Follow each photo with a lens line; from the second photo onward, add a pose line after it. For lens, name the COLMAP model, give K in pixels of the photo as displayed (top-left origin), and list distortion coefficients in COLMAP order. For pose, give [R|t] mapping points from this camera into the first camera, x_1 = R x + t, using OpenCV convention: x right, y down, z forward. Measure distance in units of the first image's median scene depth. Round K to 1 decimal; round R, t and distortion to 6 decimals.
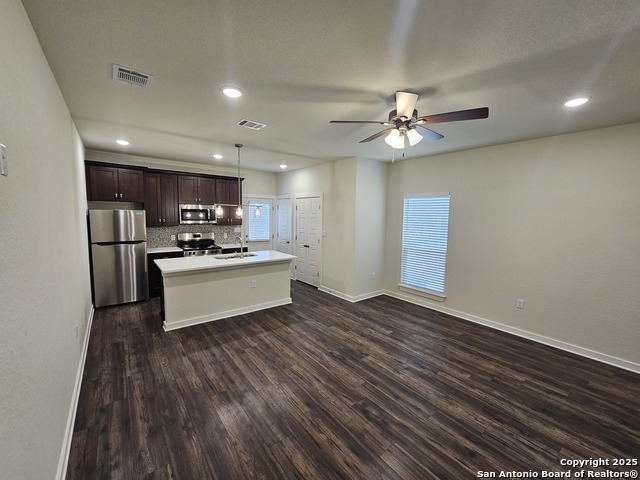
lens RADIAL K [[263.6, 0, 320.0], [0, 263.6, 240.0], [0, 0, 1]] dist [-0.000641, 0.000082]
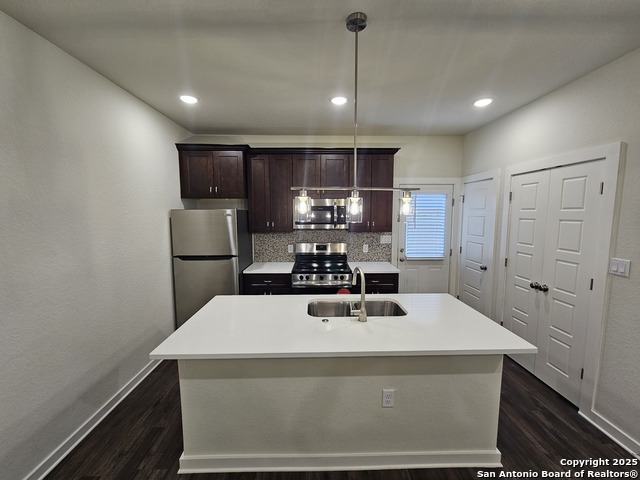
lens RADIAL K [[262.1, 0, 317.9], [0, 262.1, 237.0], [0, 0, 1]] dist [-0.000412, -0.000048]
pose [[0.798321, 0.036885, -0.601102, -0.130787], [-0.041827, 0.999108, 0.005758, -0.067369], [0.600779, 0.020545, 0.799151, 0.717520]]
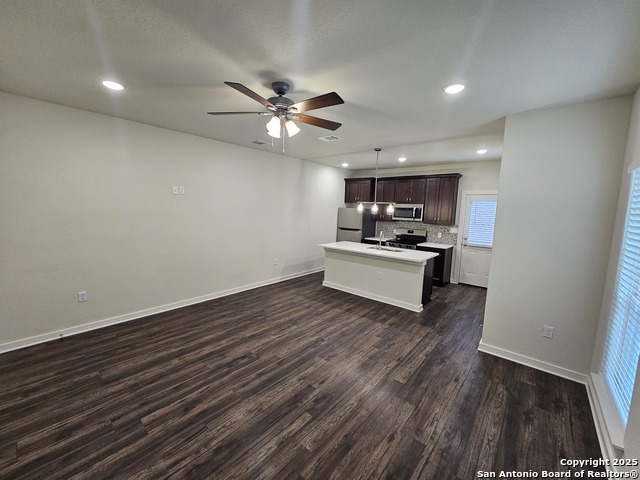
lens RADIAL K [[259.5, 0, 317.9], [0, 259.5, 239.8], [0, 0, 1]] dist [-0.002446, -0.000366]
pose [[0.193006, 0.109273, -0.975094, 0.803587], [-0.124108, 0.988516, 0.086212, -0.042226], [0.973317, 0.104378, 0.204351, 0.586274]]
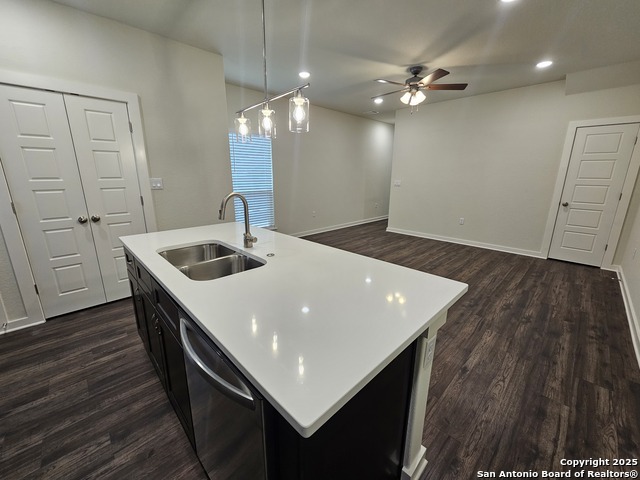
lens RADIAL K [[259.5, 0, 317.9], [0, 259.5, 239.8], [0, 0, 1]] dist [-0.002446, -0.000366]
pose [[-0.105680, -0.266039, 0.958152, -0.759570], [0.091249, 0.956888, 0.275752, -0.042003], [-0.990205, 0.116571, -0.076848, 1.048402]]
